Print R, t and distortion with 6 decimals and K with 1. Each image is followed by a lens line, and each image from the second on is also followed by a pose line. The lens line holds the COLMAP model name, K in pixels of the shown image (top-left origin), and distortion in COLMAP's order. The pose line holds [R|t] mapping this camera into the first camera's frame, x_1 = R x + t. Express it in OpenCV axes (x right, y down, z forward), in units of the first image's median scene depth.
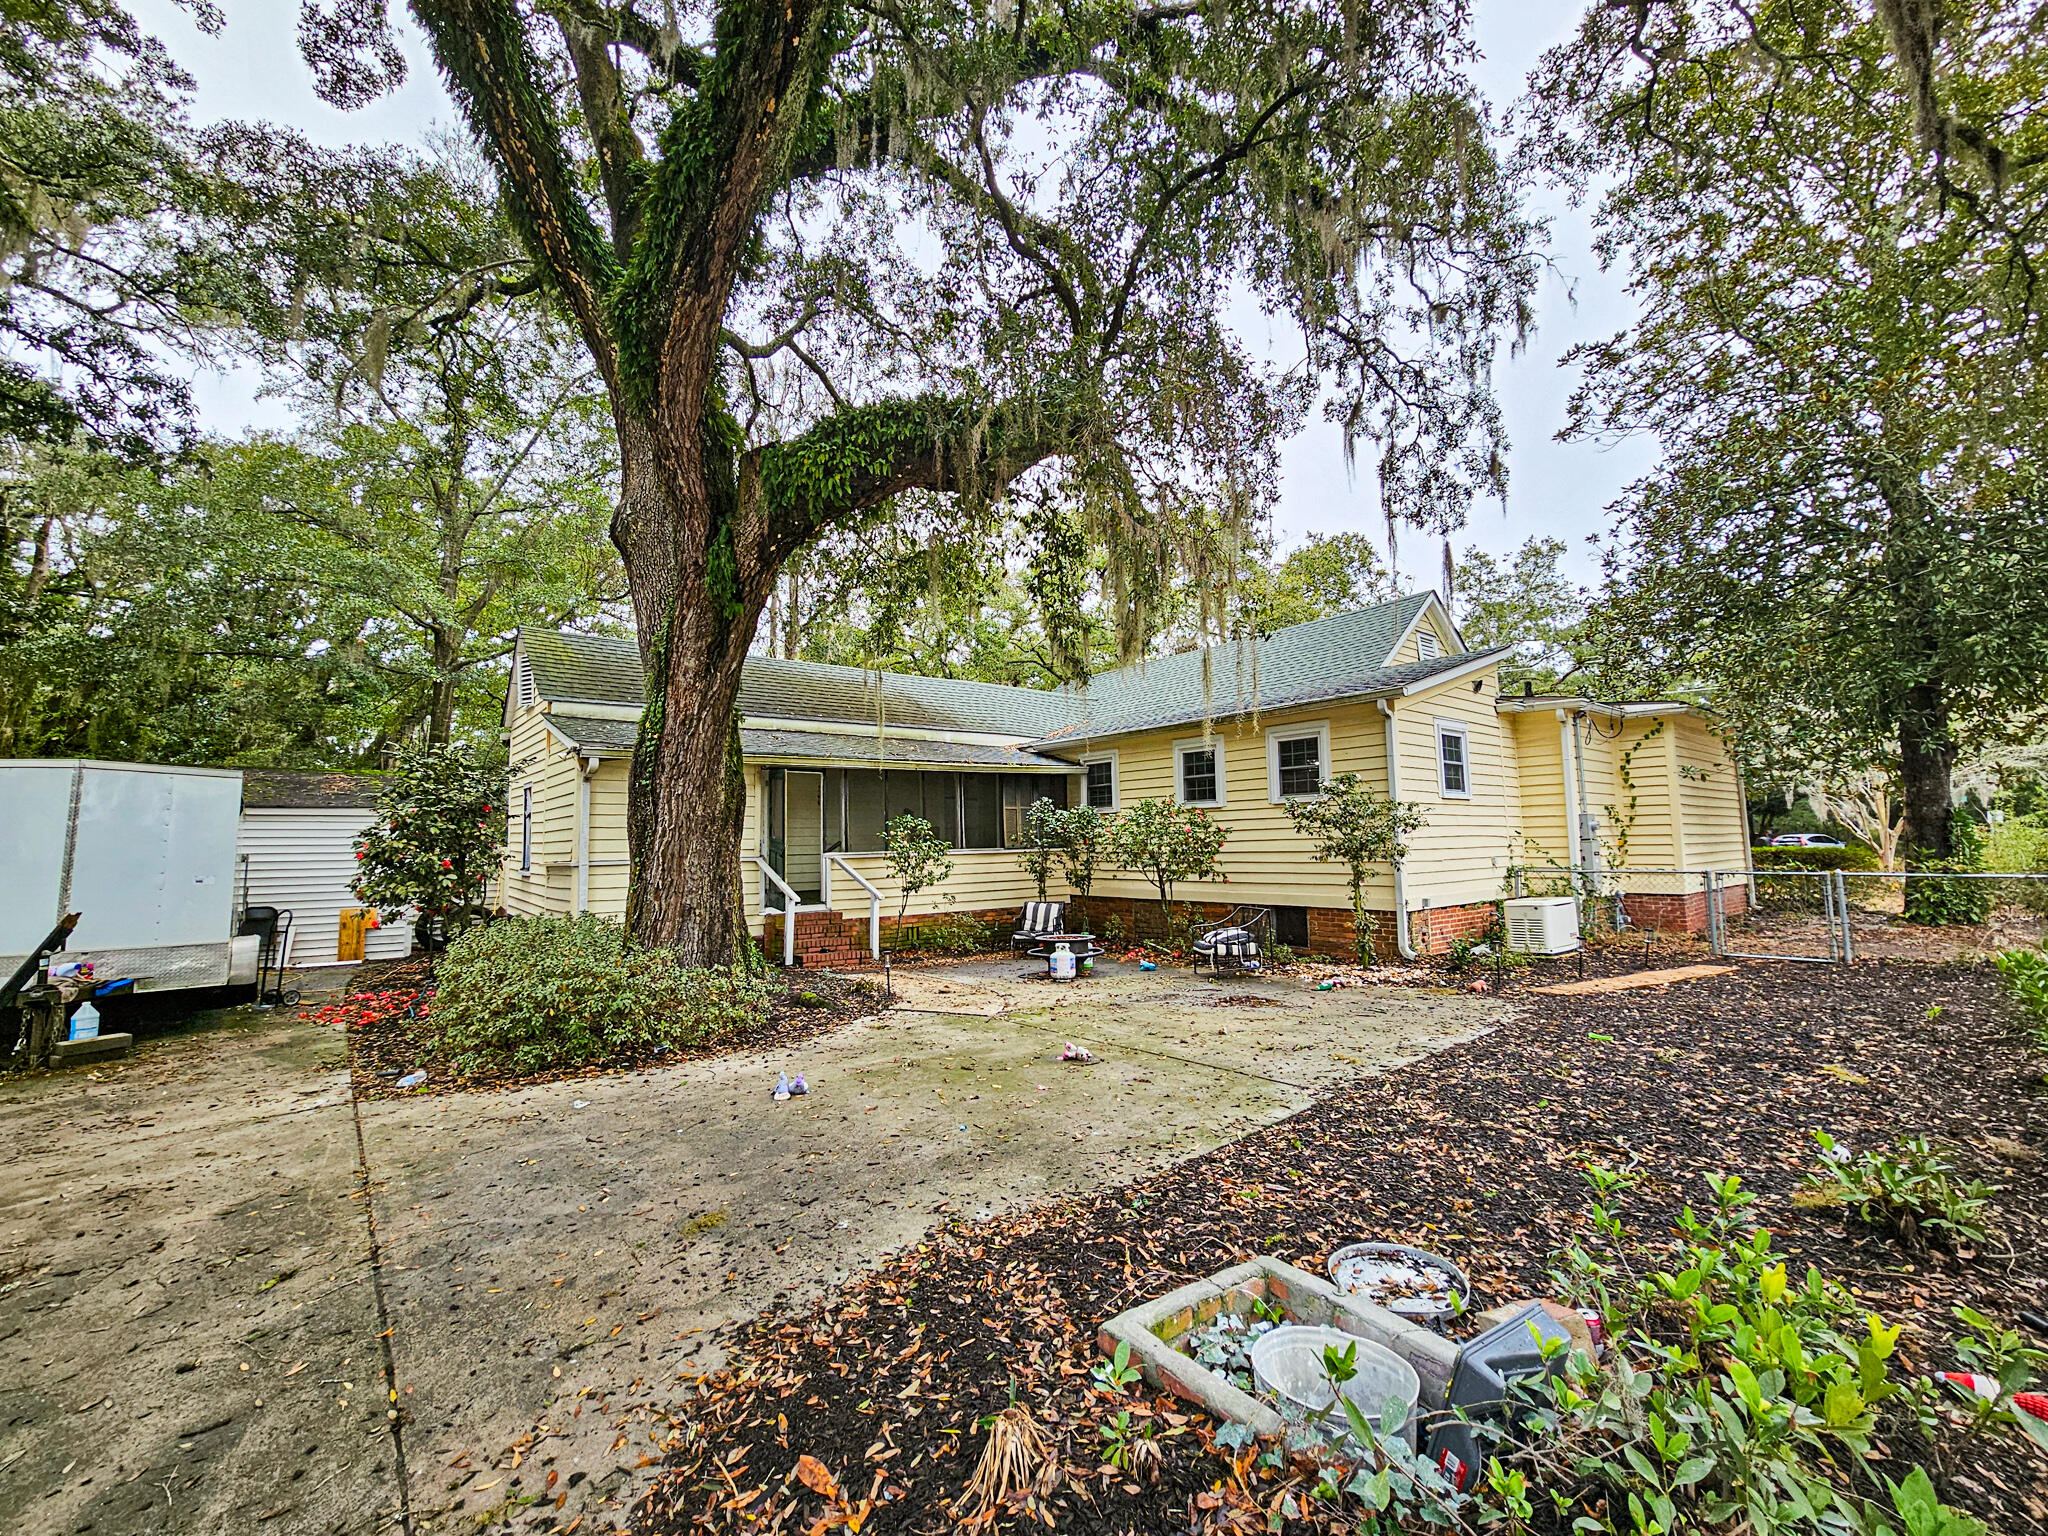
lens RADIAL K [[837.1, 0, 1019.9], [0, 837.1, 774.9], [0, 0, 1]] dist [0.001224, -0.000820]
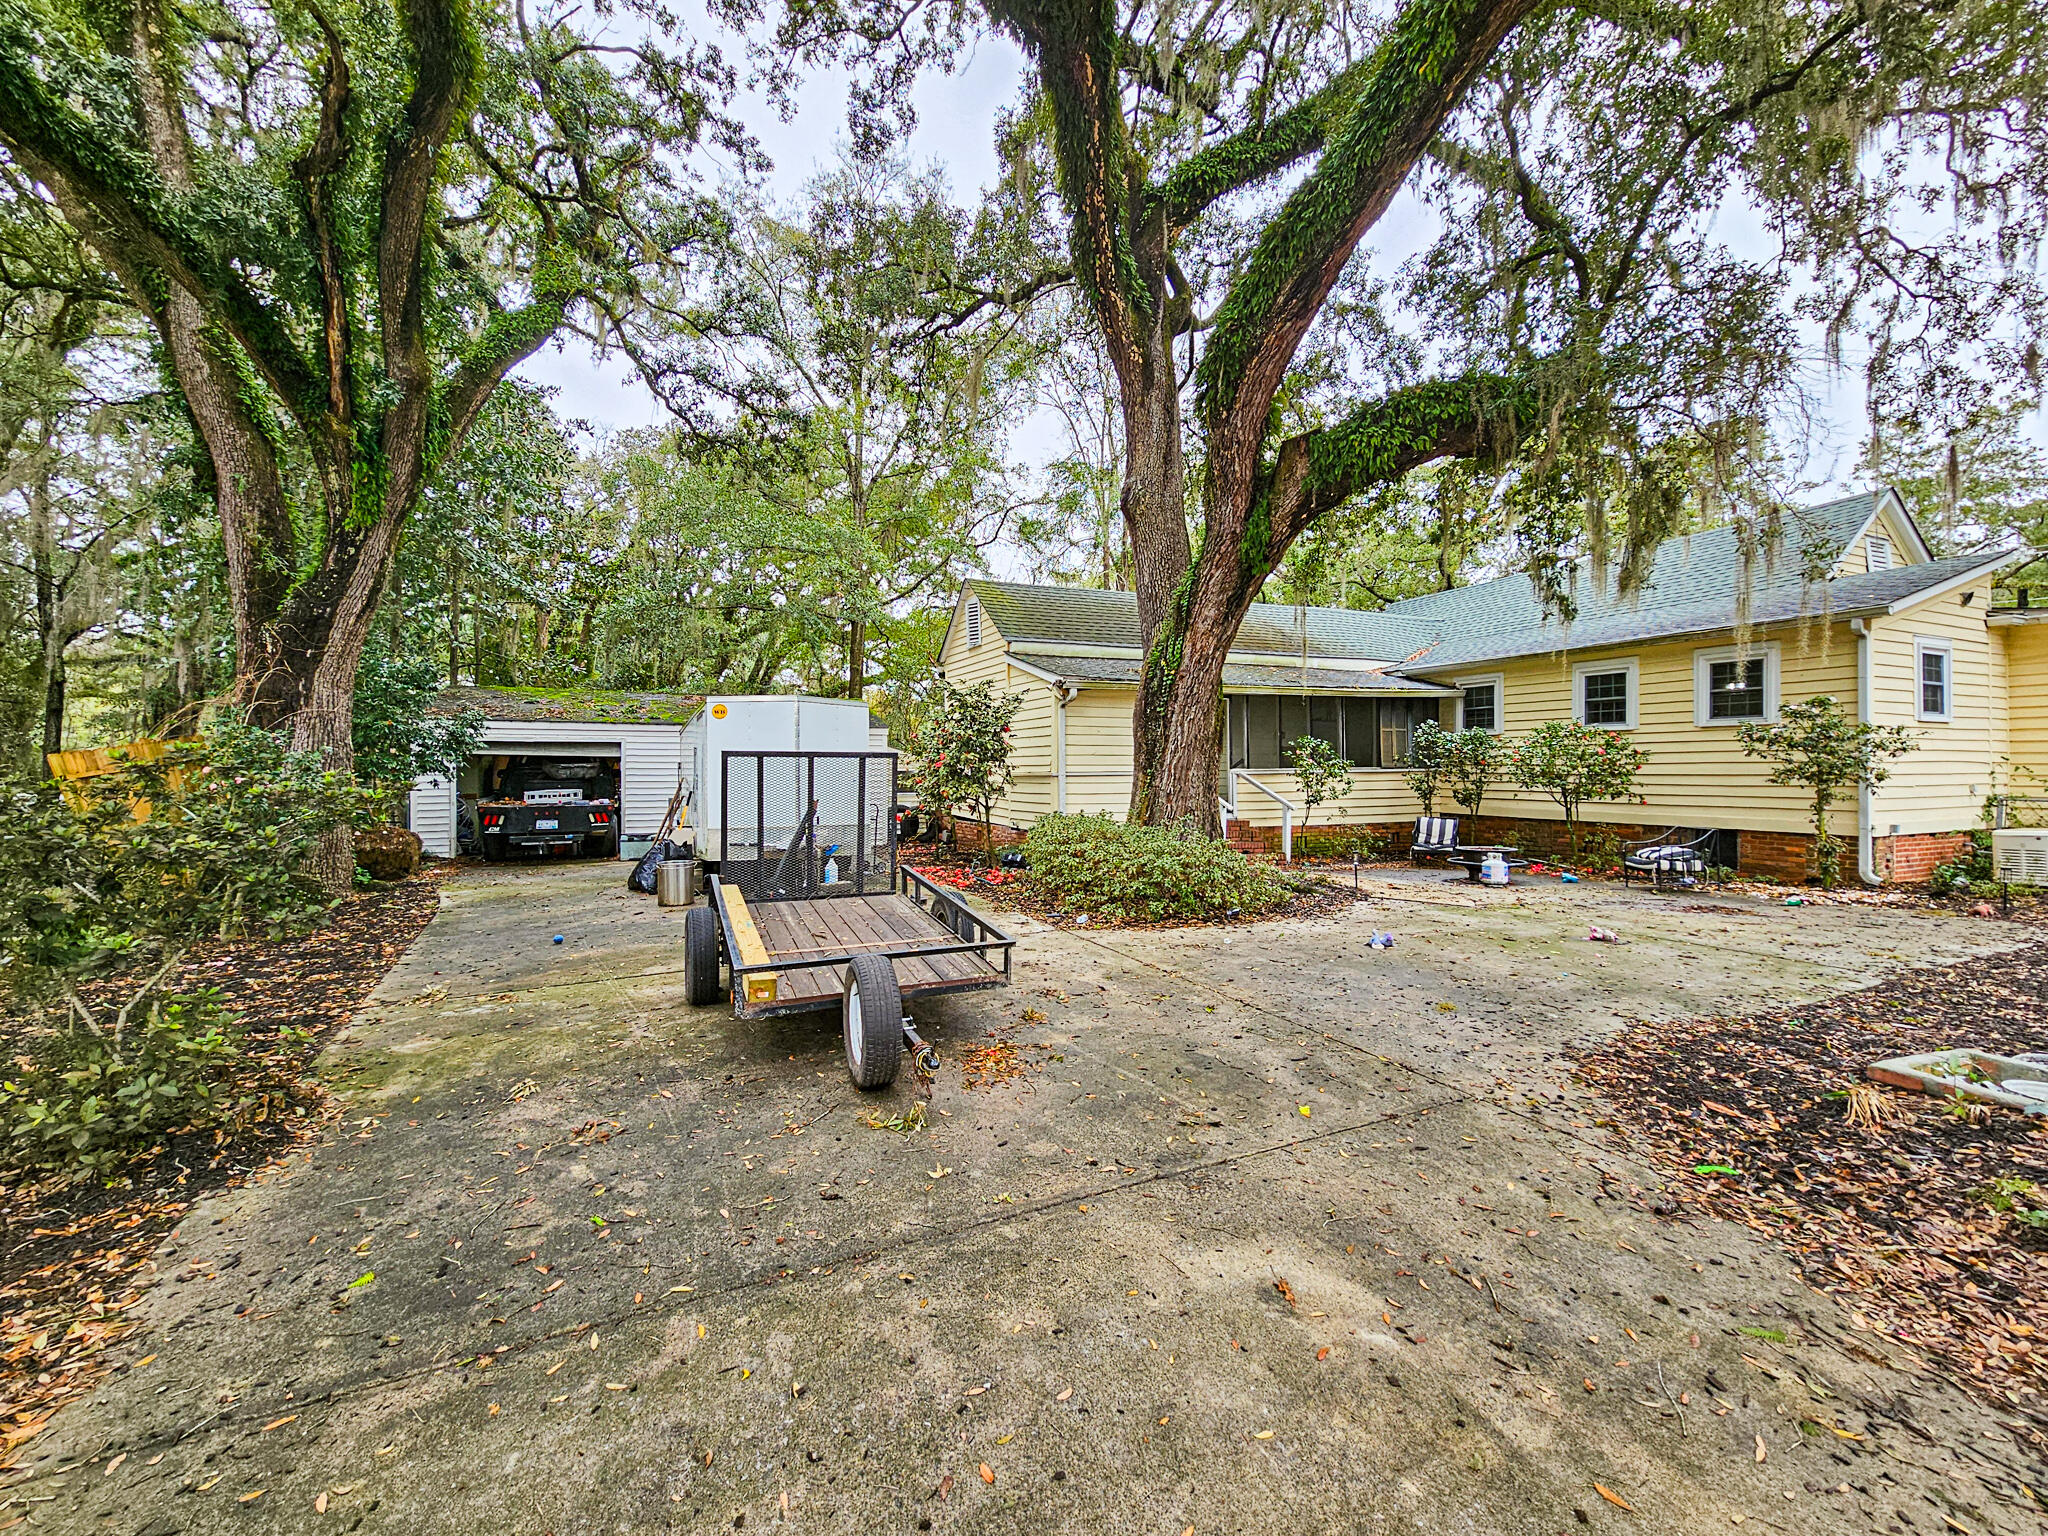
lens RADIAL K [[837.1, 0, 1029.7], [0, 837.1, 770.0], [0, 0, 1]] dist [0.001224, -0.000820]
pose [[0.964063, 0.016206, -0.265180, -0.228072], [0.007430, 0.996102, 0.087890, -0.008779], [0.265571, -0.086702, 0.960185, -0.196337]]
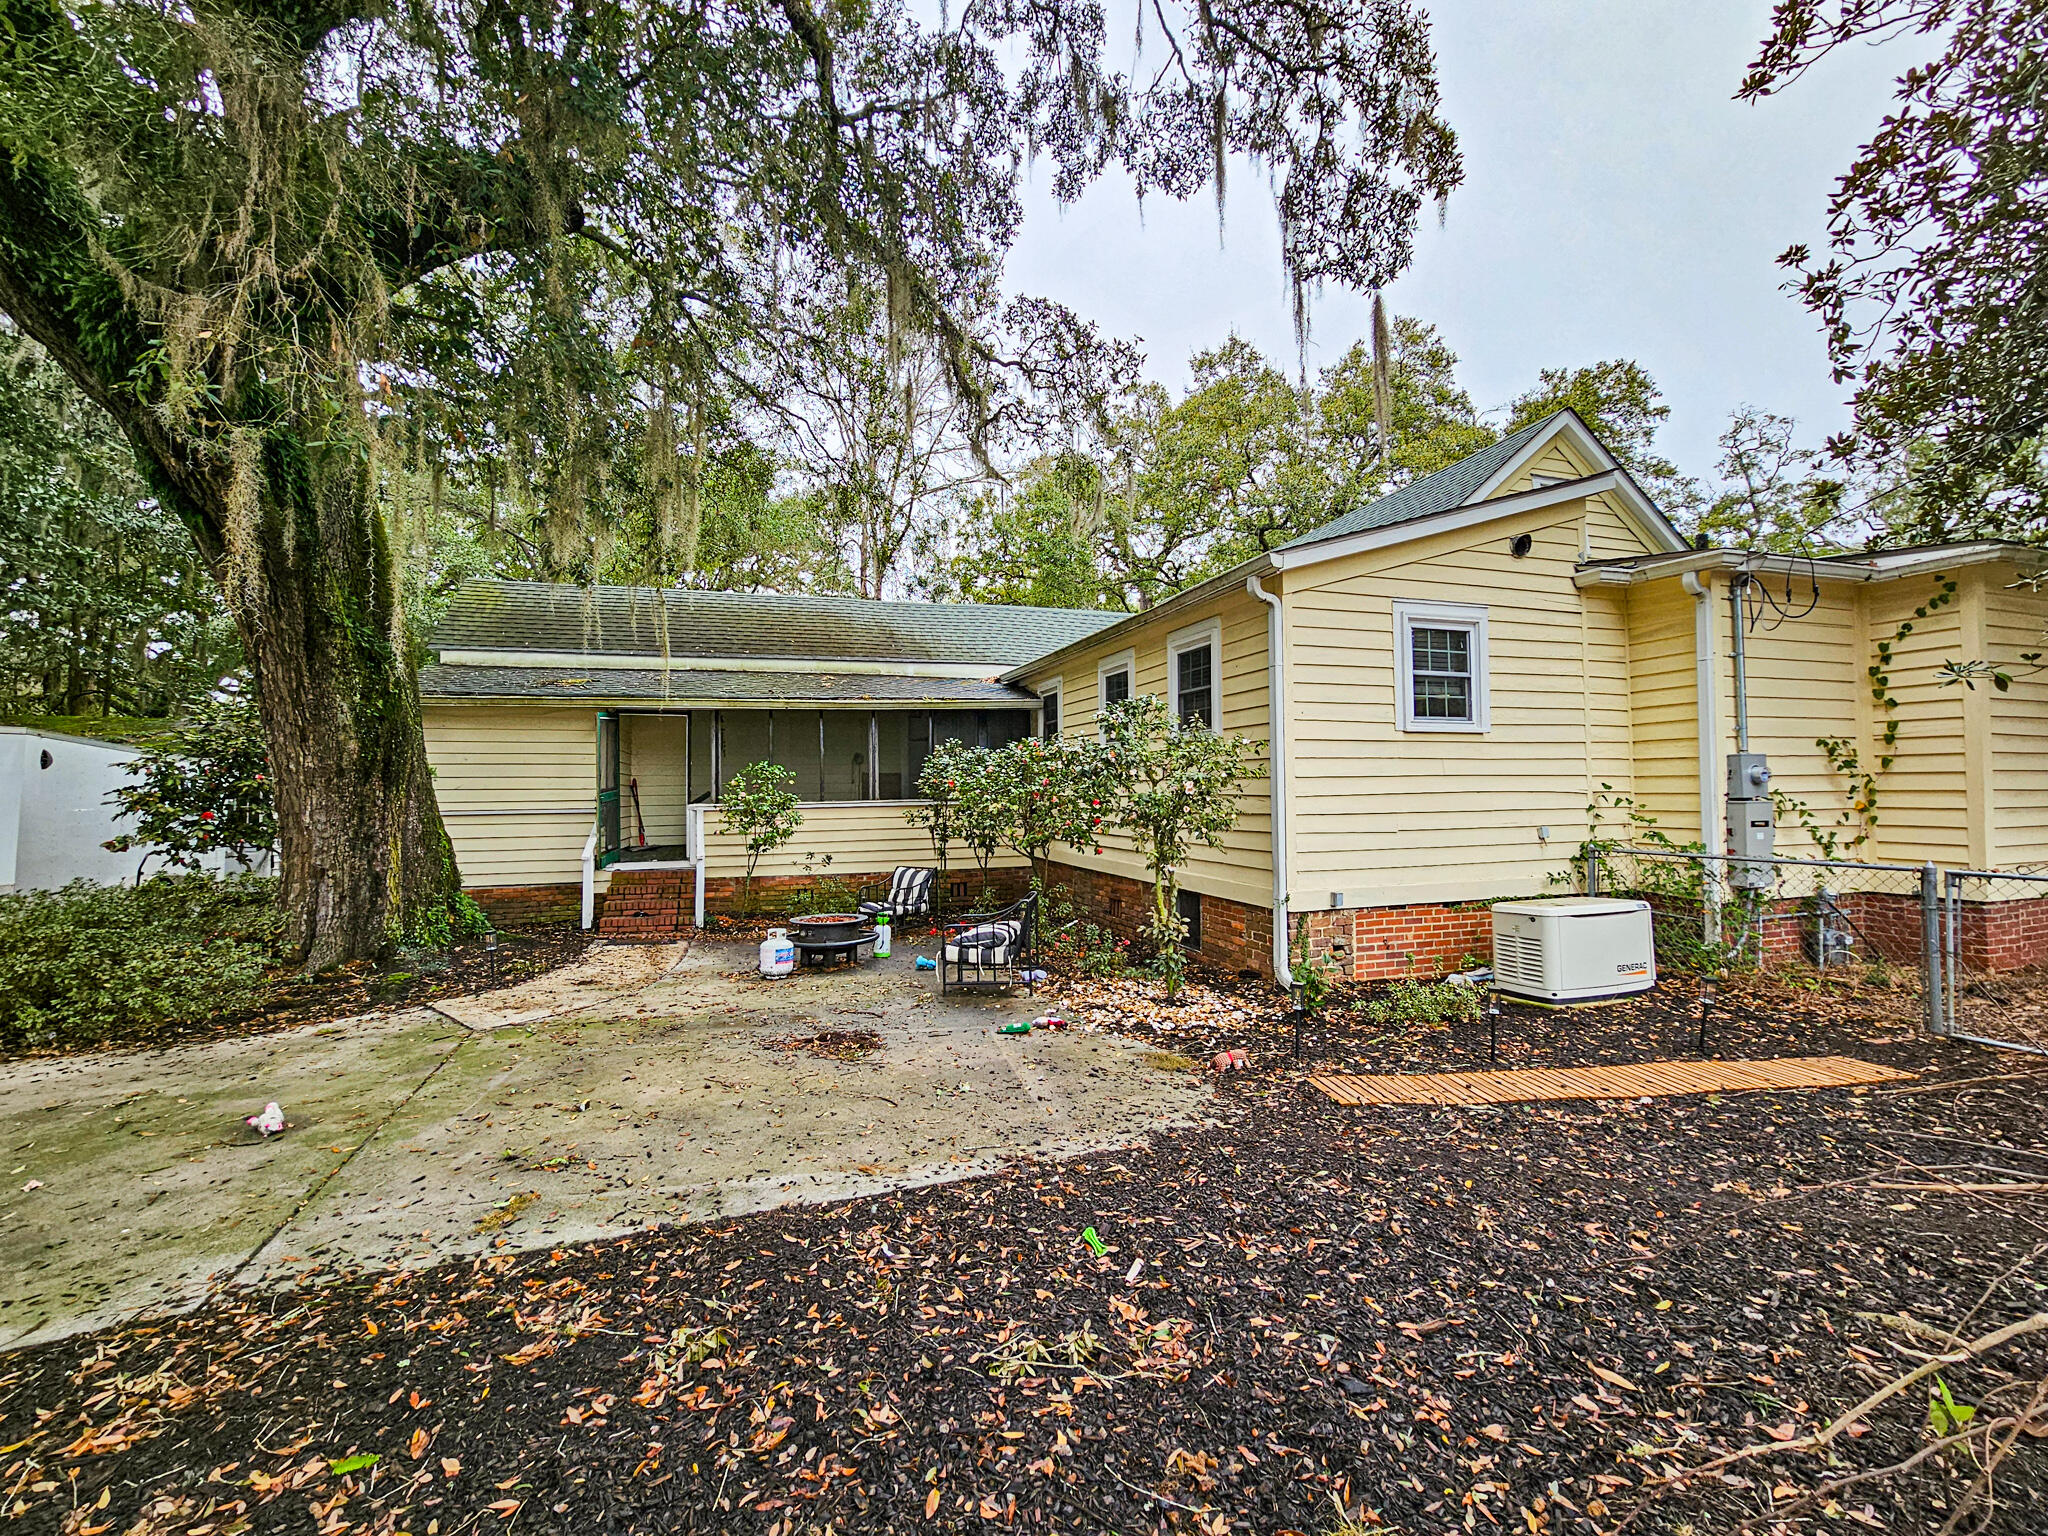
lens RADIAL K [[837.1, 0, 1015.5], [0, 837.1, 770.0], [0, 0, 1]] dist [0.001224, -0.000820]
pose [[0.932707, -0.000324, -0.360635, 0.490113], [0.024147, 0.997812, 0.061554, 0.011601], [0.359826, -0.066120, 0.930674, 0.337931]]
